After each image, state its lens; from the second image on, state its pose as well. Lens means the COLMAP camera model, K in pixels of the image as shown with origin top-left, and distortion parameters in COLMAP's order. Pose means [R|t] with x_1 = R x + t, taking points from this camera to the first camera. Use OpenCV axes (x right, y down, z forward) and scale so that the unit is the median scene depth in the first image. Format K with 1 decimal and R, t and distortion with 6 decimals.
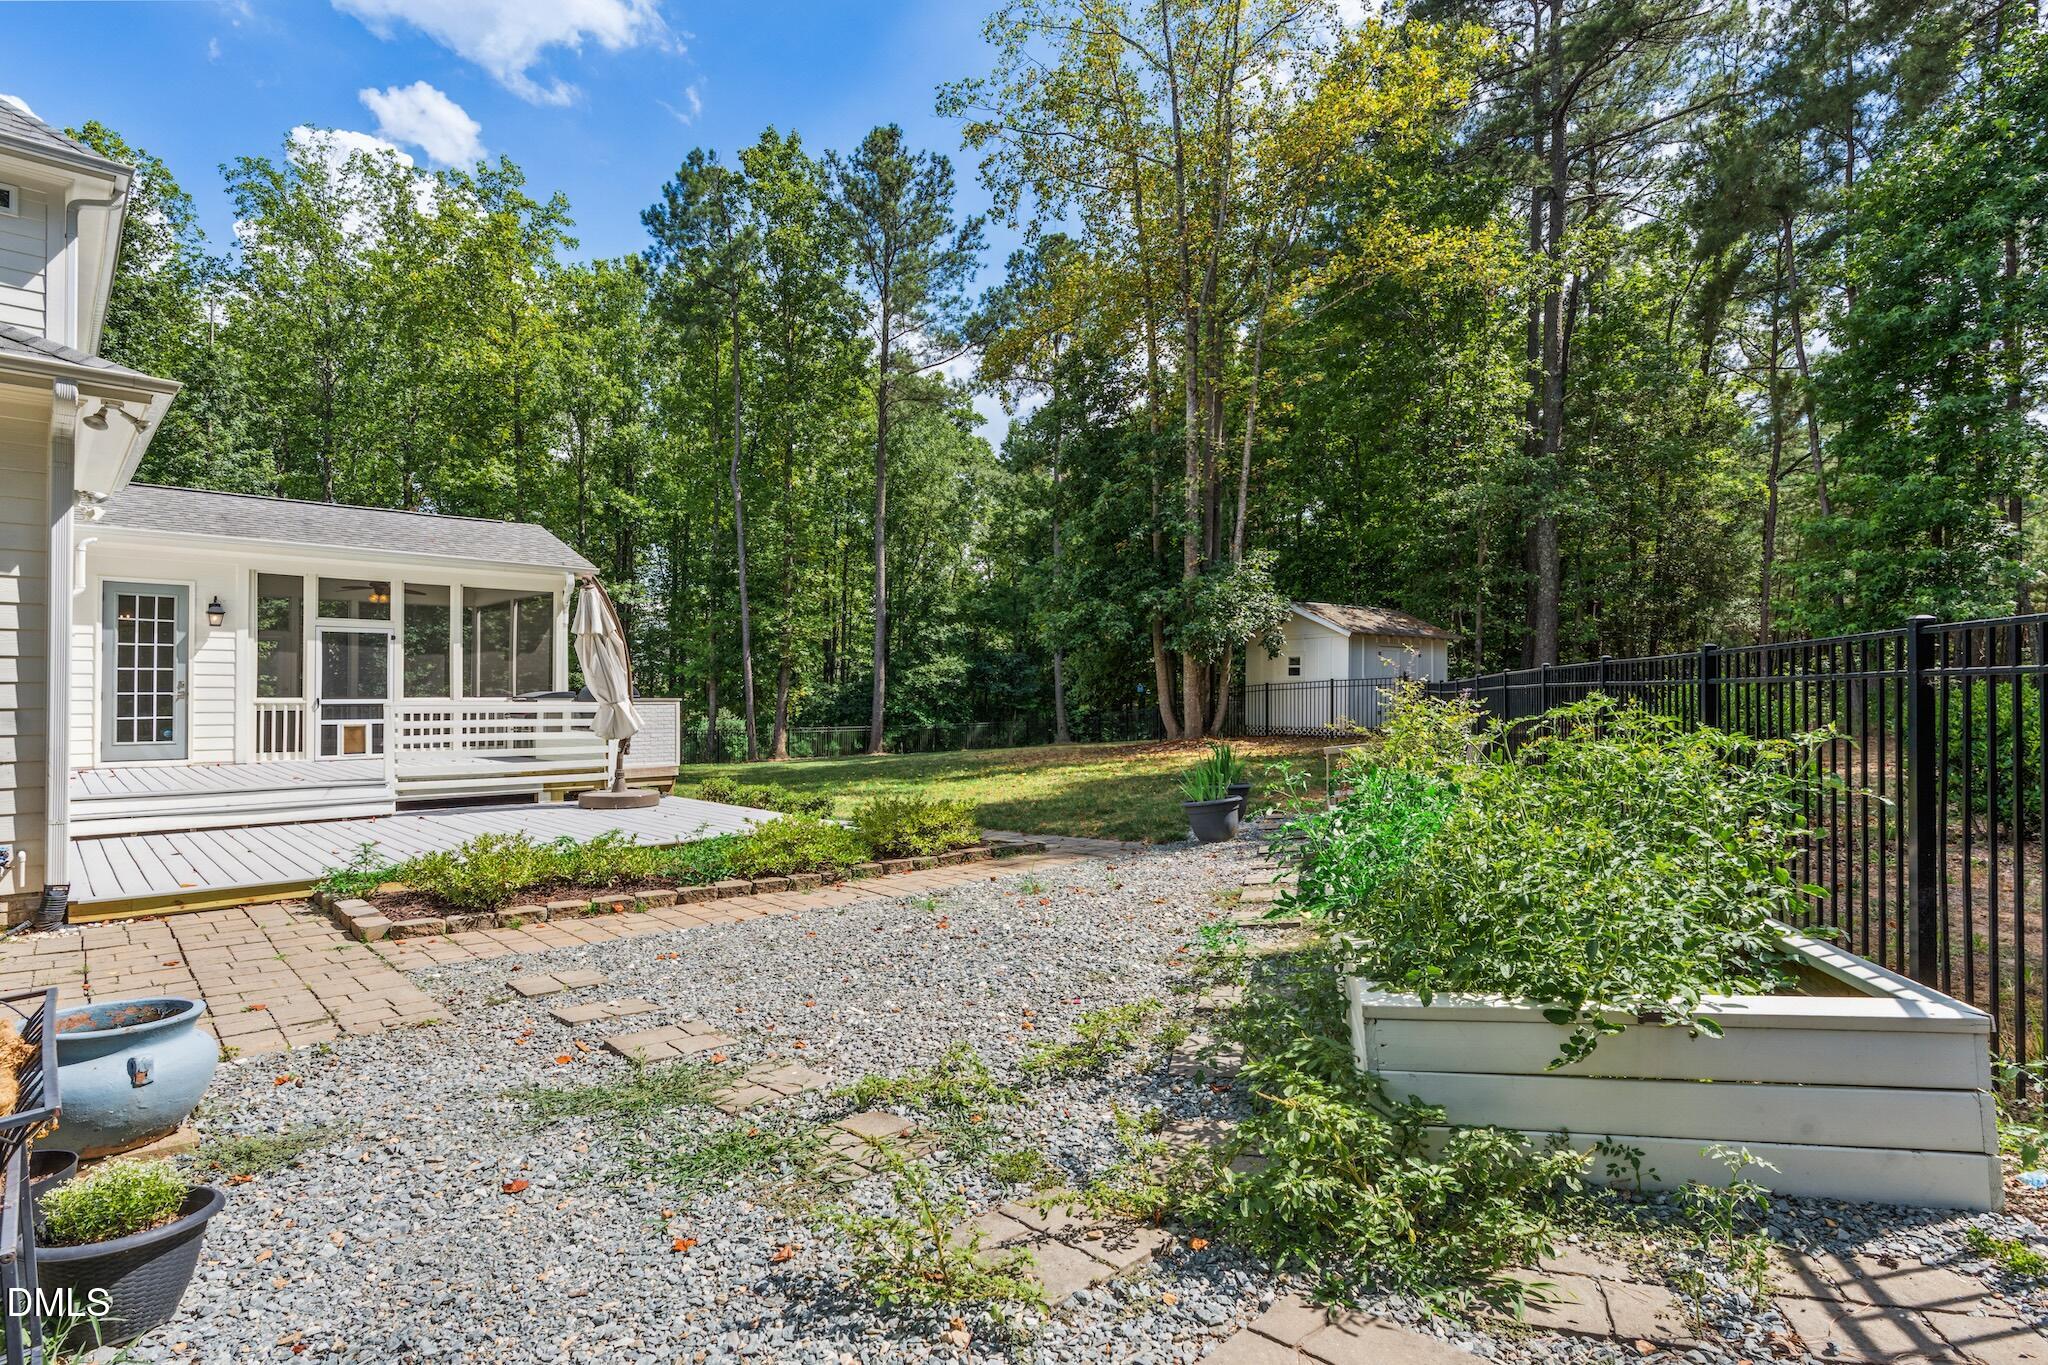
lens RADIAL K [[1046.1, 0, 1018.0], [0, 1046.1, 685.0], [0, 0, 1]] dist [-0.007309, 0.002140]
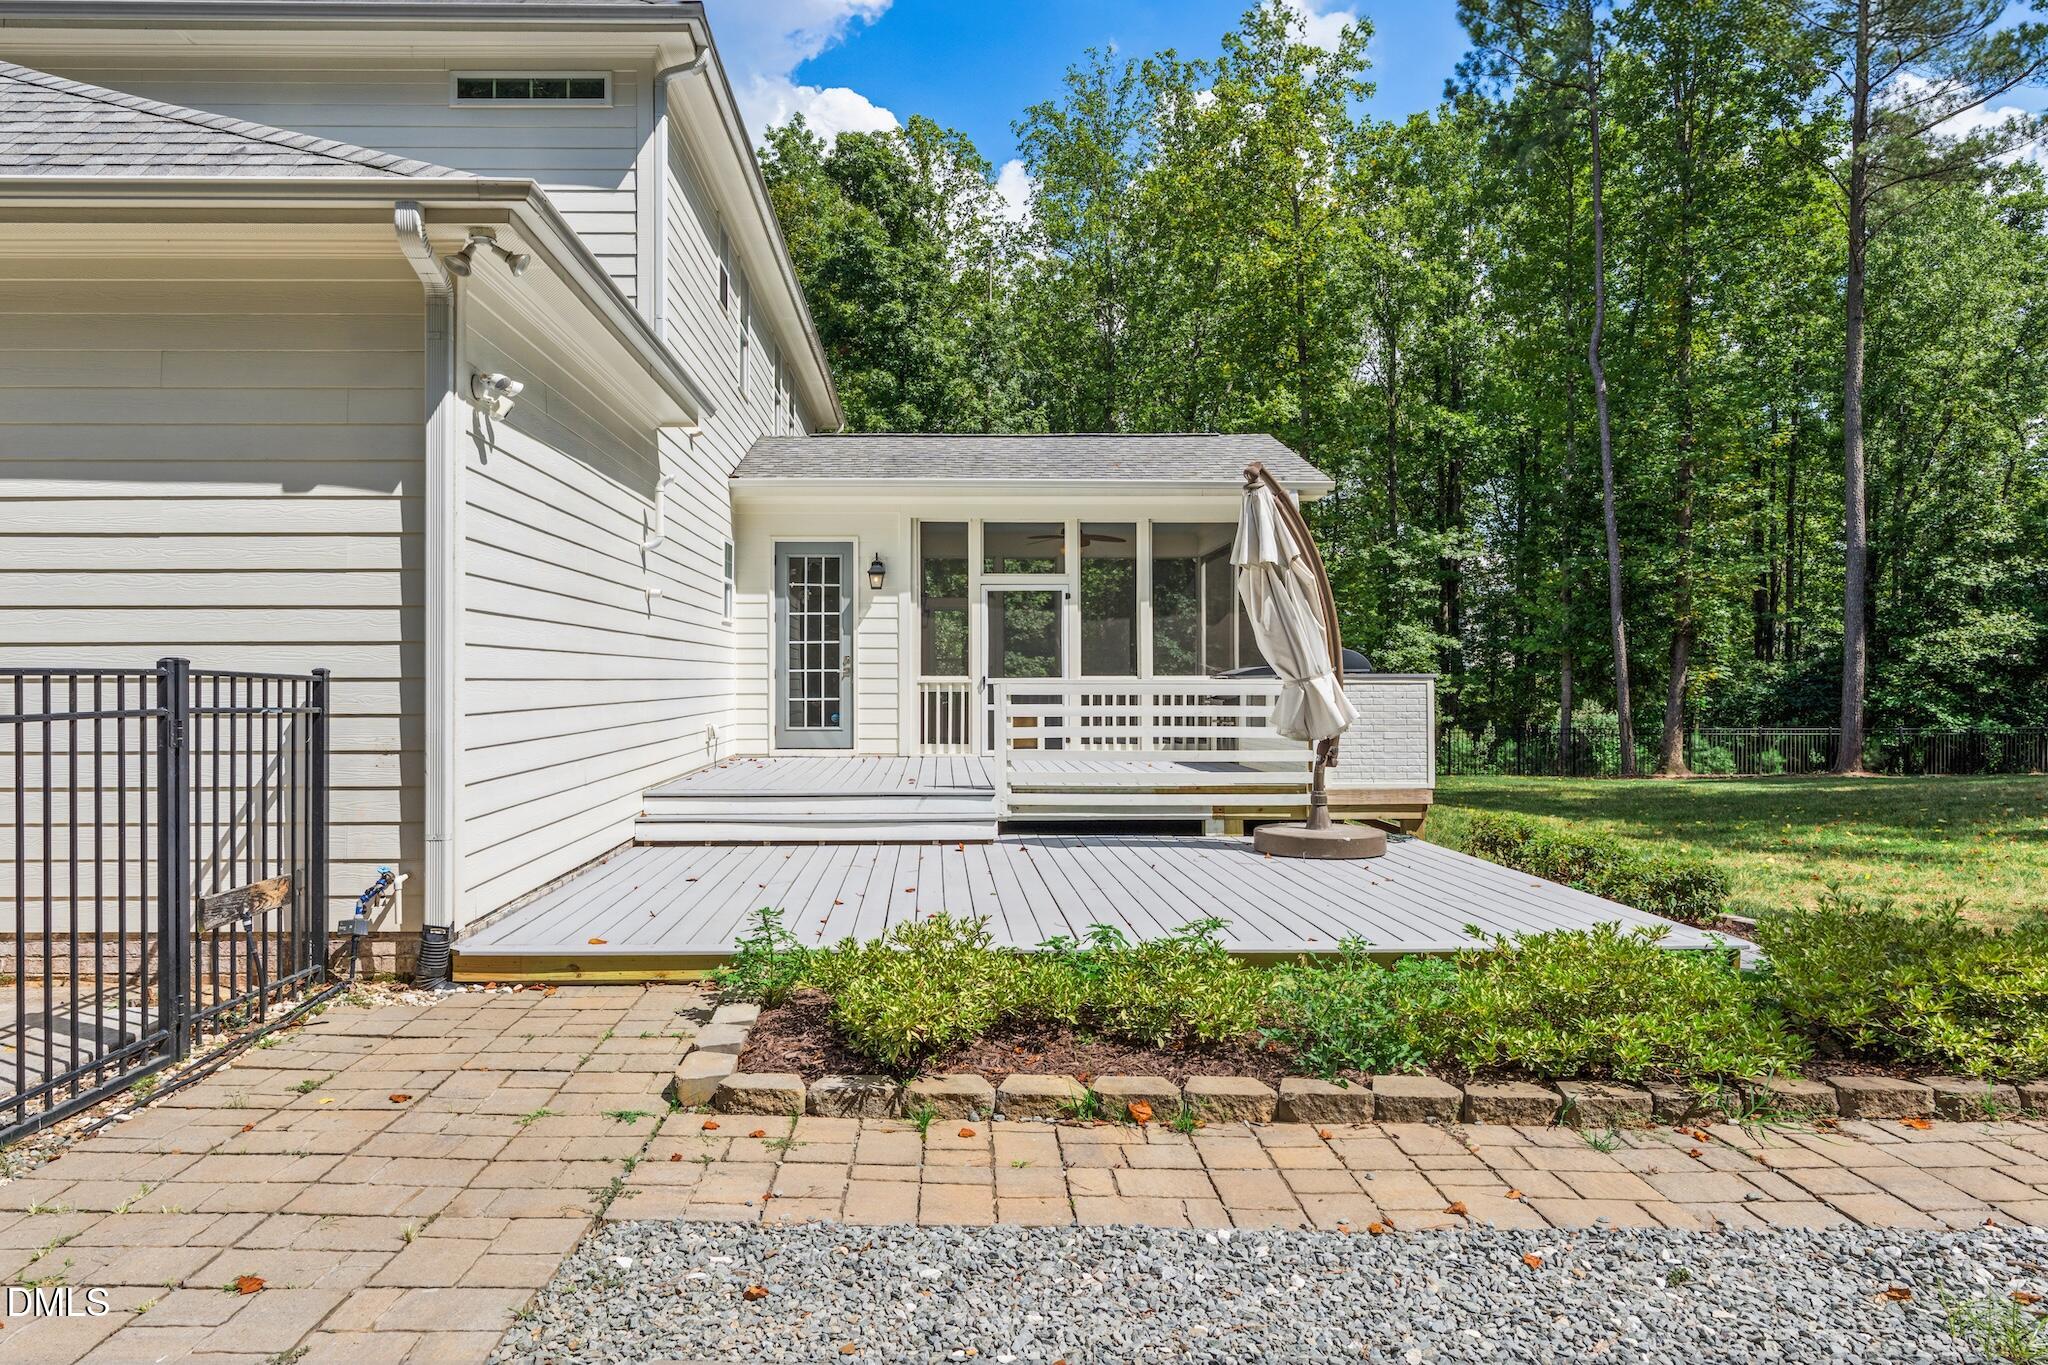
lens RADIAL K [[1275.9, 0, 967.1], [0, 1275.9, 676.7], [0, 0, 1]] dist [-0.006737, 0.003603]
pose [[0.735999, -0.004214, -0.676969, -0.028120], [0.007643, 0.999969, 0.002085, 0.009801], [0.676939, -0.006709, 0.736008, 0.260249]]
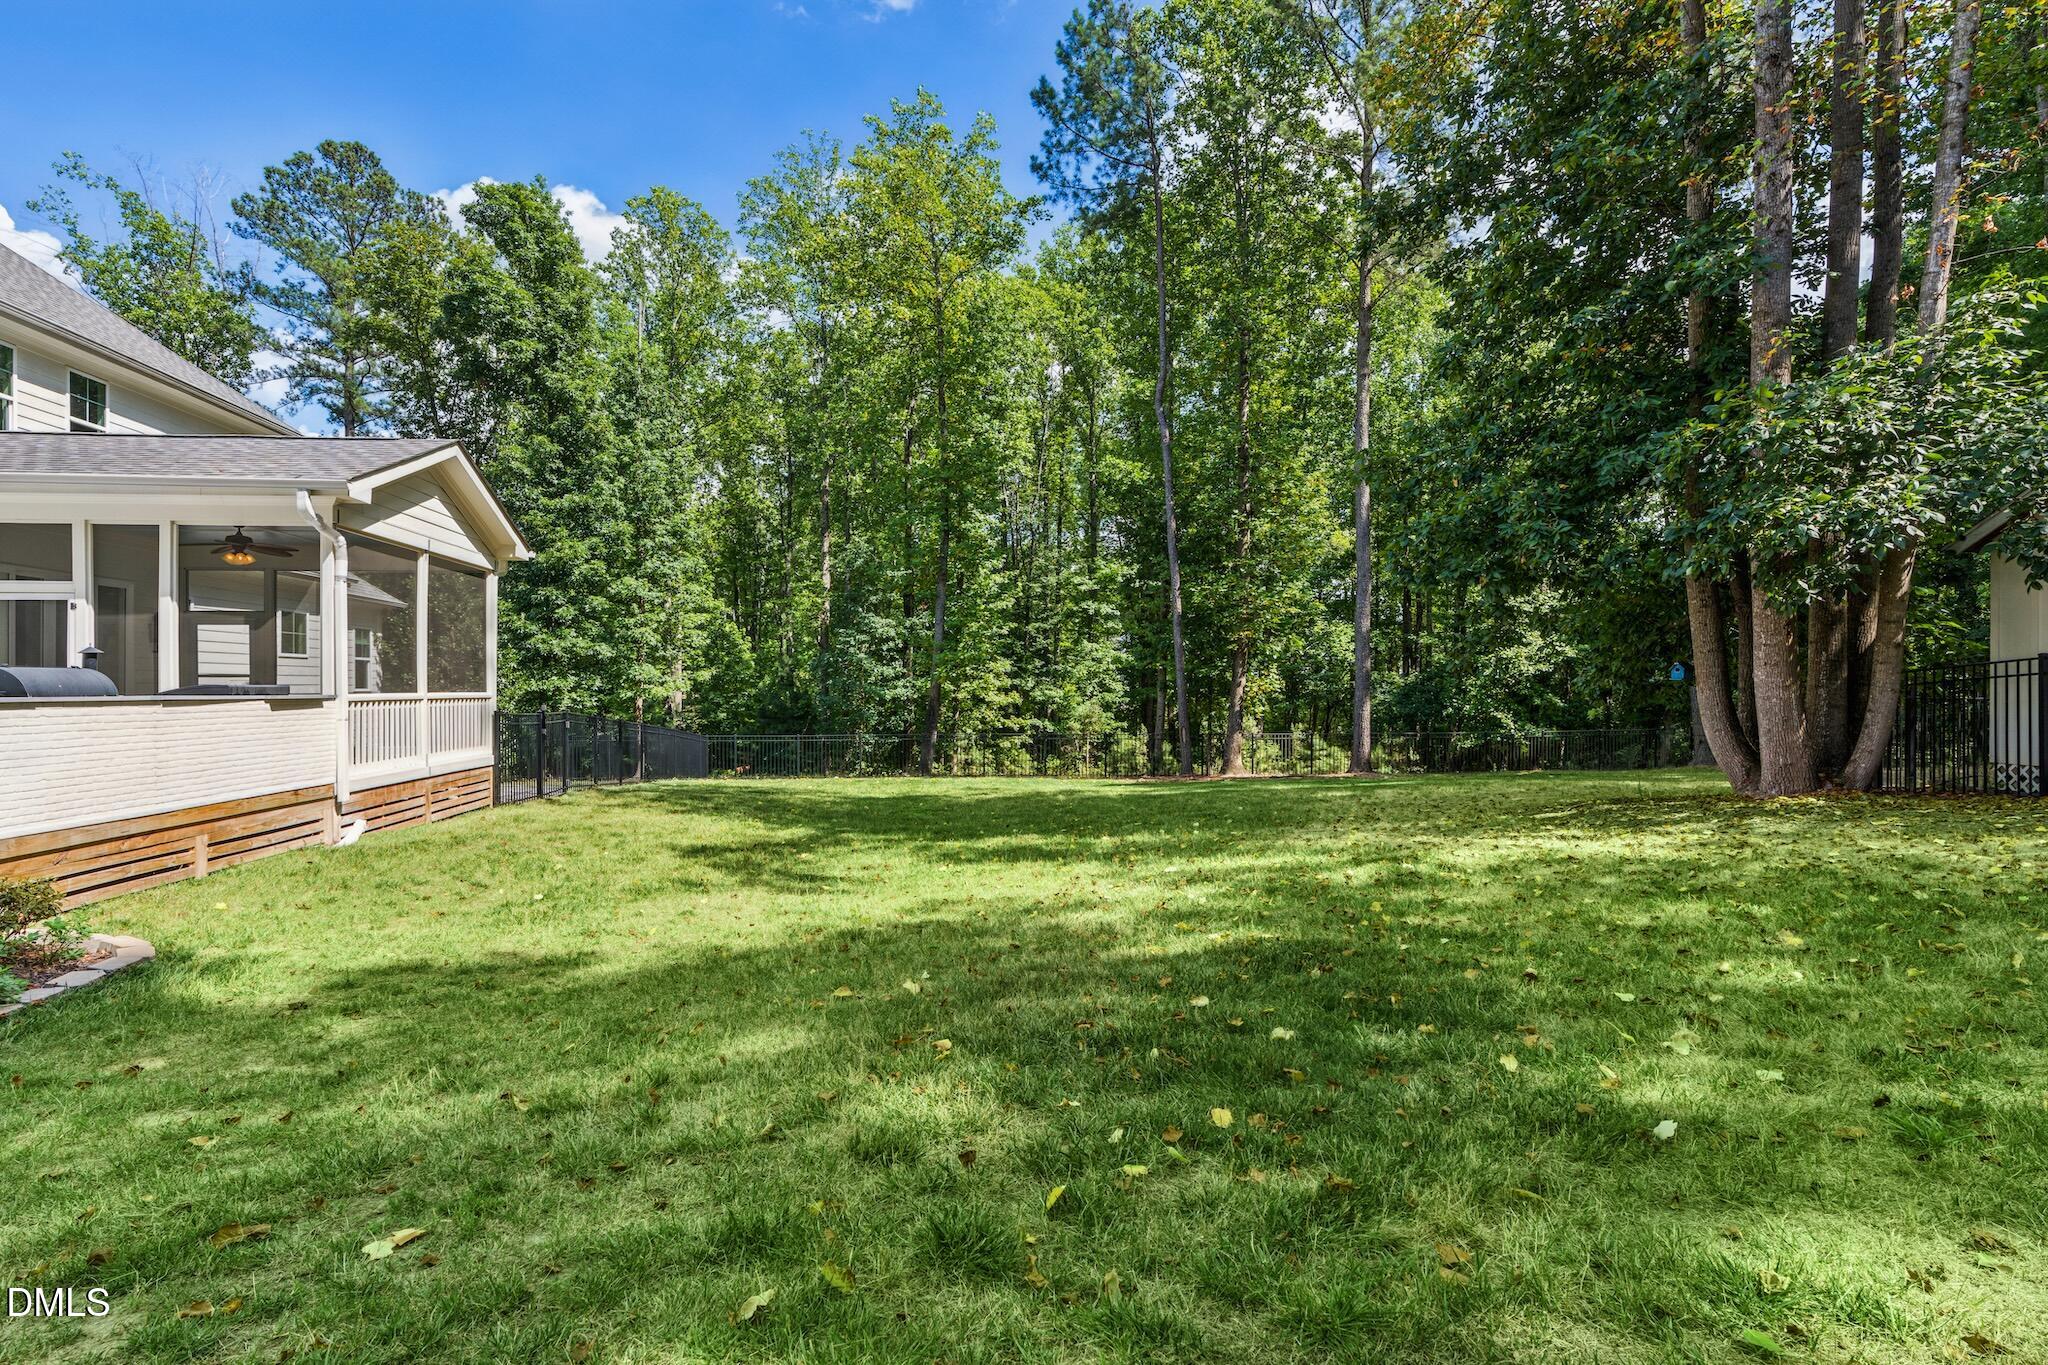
lens RADIAL K [[1046.1, 0, 1033.9], [0, 1046.1, 674.9], [0, 0, 1]] dist [-0.007309, 0.002140]
pose [[0.796690, -0.010744, -0.604293, 0.281335], [0.007991, 0.999942, -0.007243, 0.007872], [0.604336, 0.000942, 0.796729, 0.799086]]
